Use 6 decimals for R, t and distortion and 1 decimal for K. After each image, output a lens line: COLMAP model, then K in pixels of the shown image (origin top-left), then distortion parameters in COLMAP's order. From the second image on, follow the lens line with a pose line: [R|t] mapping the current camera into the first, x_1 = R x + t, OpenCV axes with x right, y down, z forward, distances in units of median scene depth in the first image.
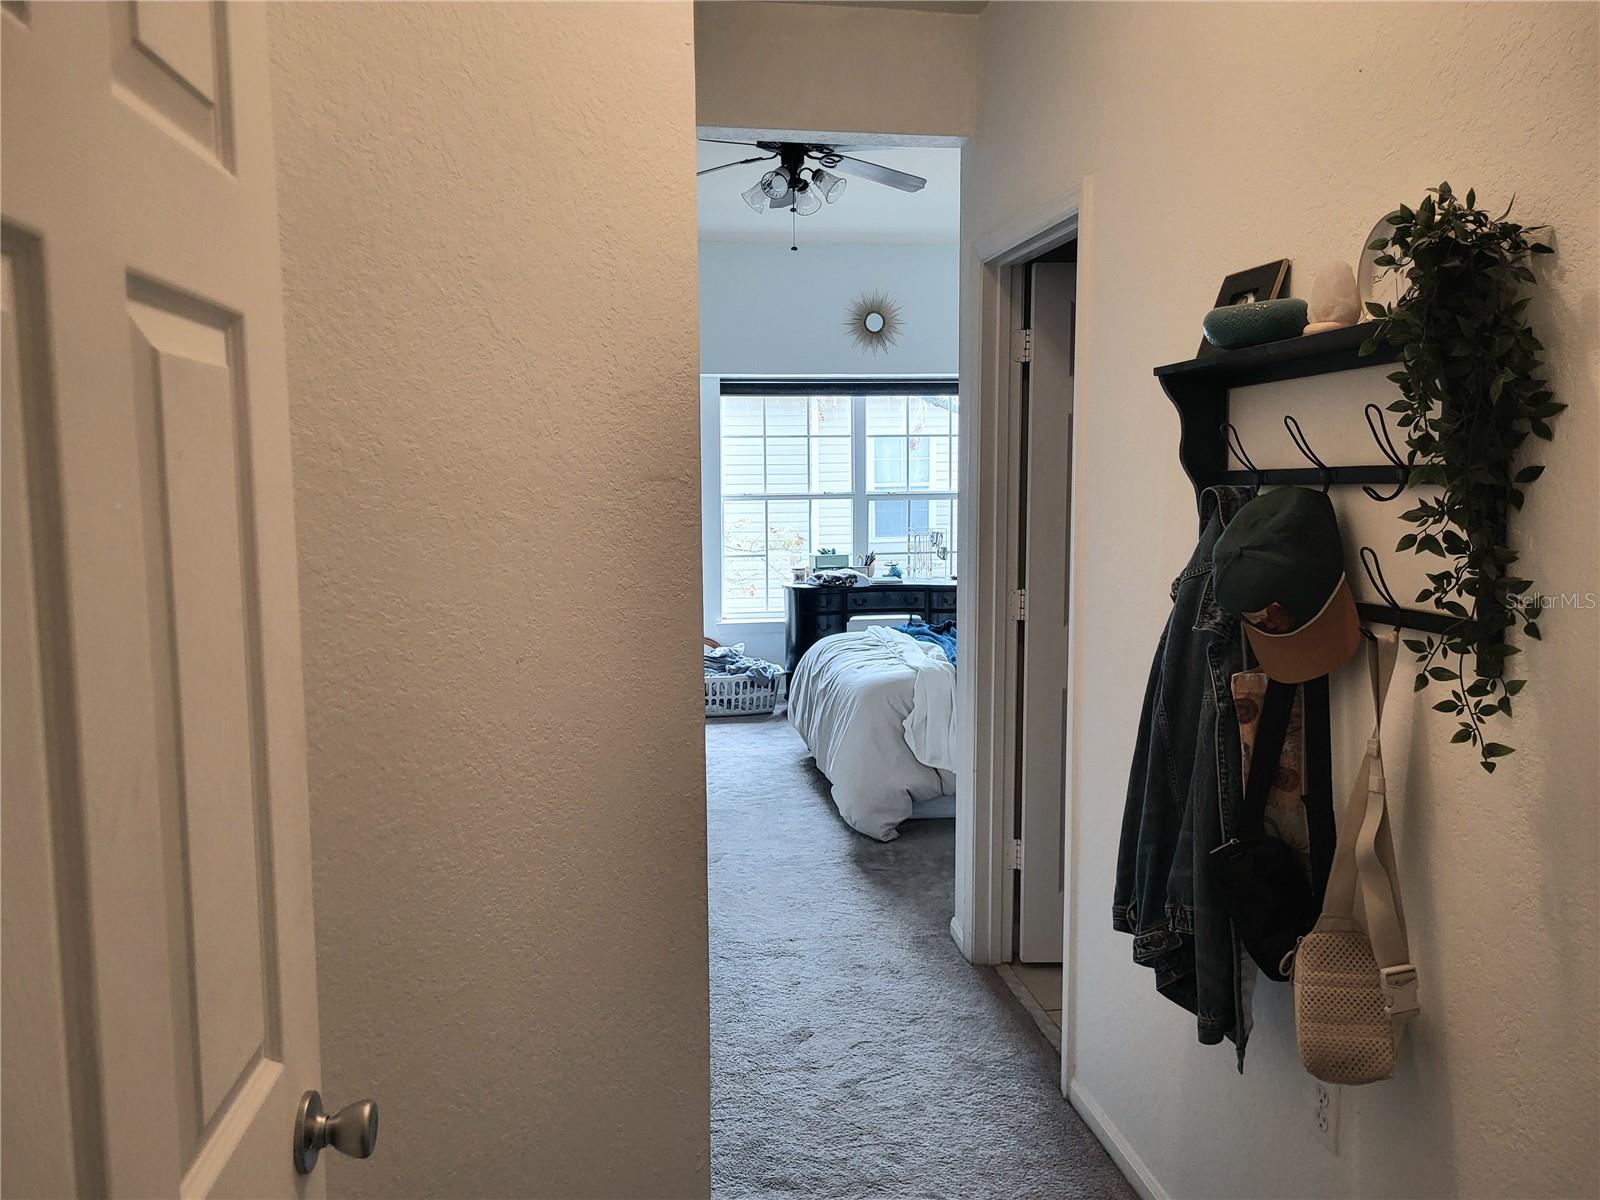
lens RADIAL K [[1190.1, 0, 777.1], [0, 1190.1, 600.5], [0, 0, 1]] dist [0.051627, 0.000232]
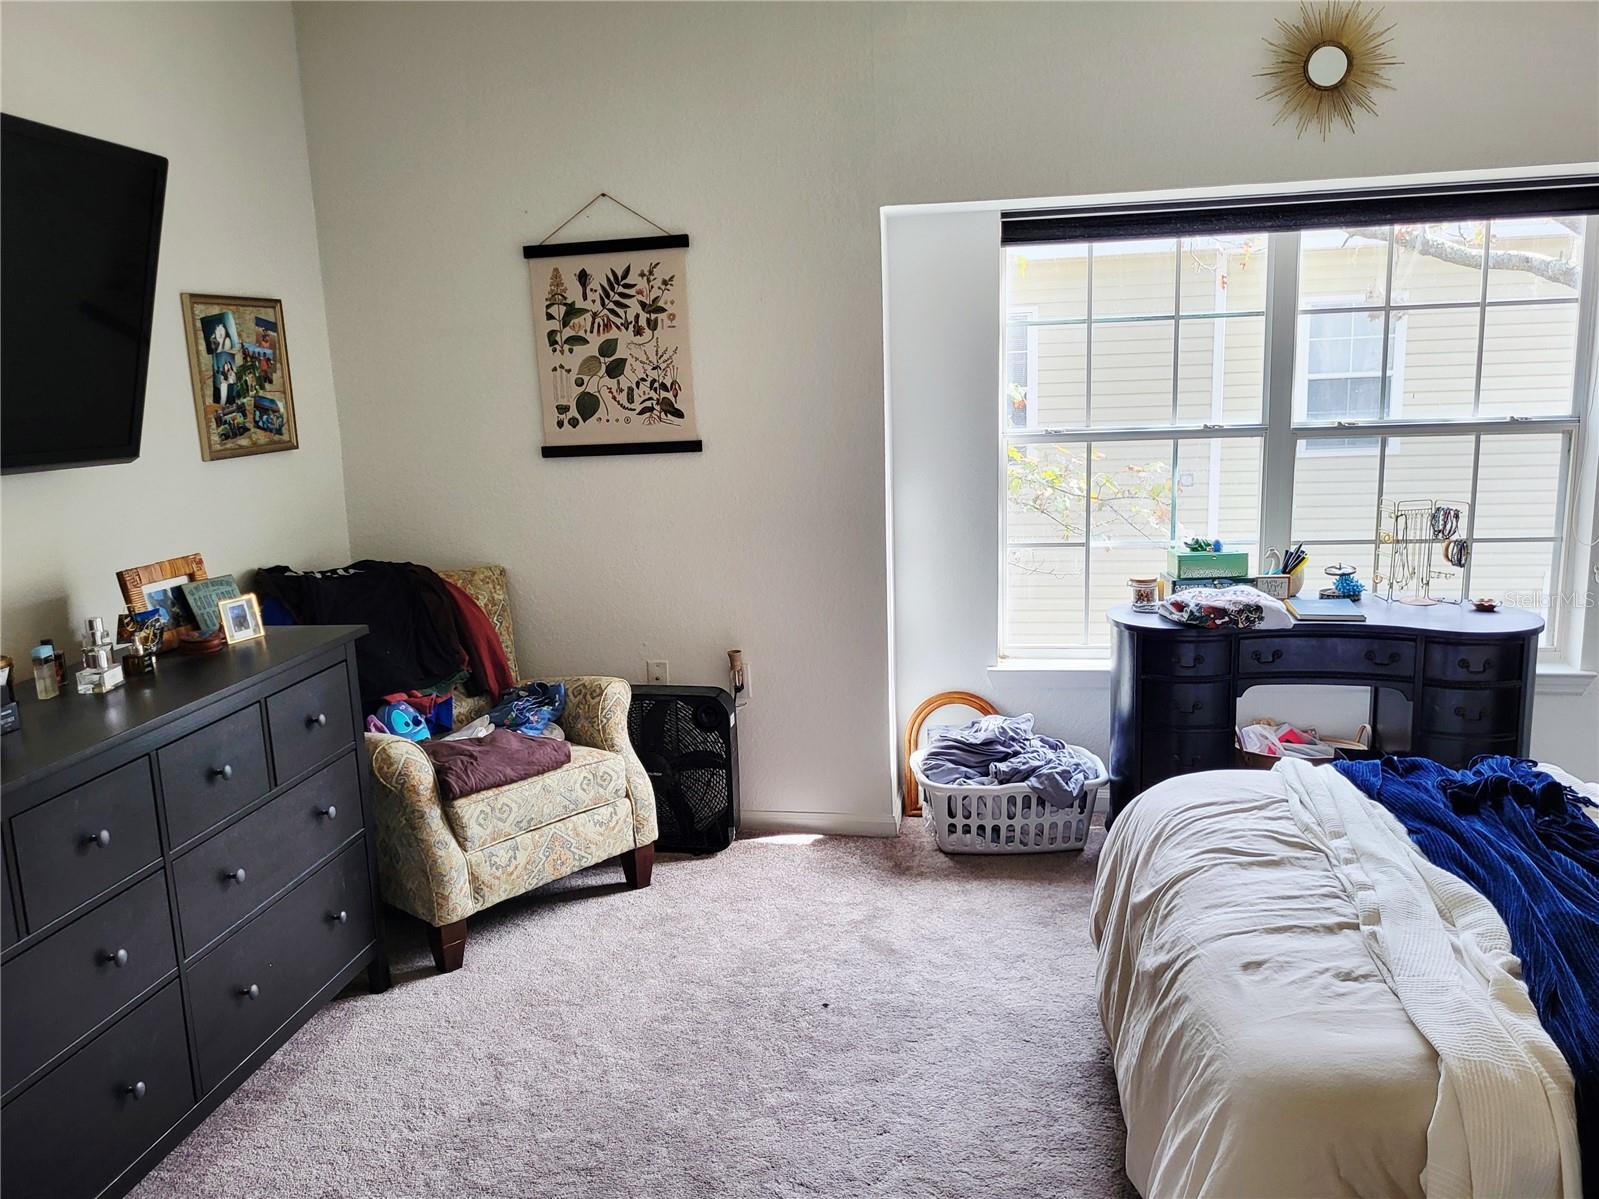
lens RADIAL K [[1274.7, 0, 770.7], [0, 1274.7, 600.4], [0, 0, 1]] dist [0.059996, -0.093587]
pose [[0.952432, 0.035862, -0.302634, 0.033406], [-0.006591, 0.995244, 0.097195, -0.072666], [0.304680, -0.090577, 0.948138, 0.431782]]
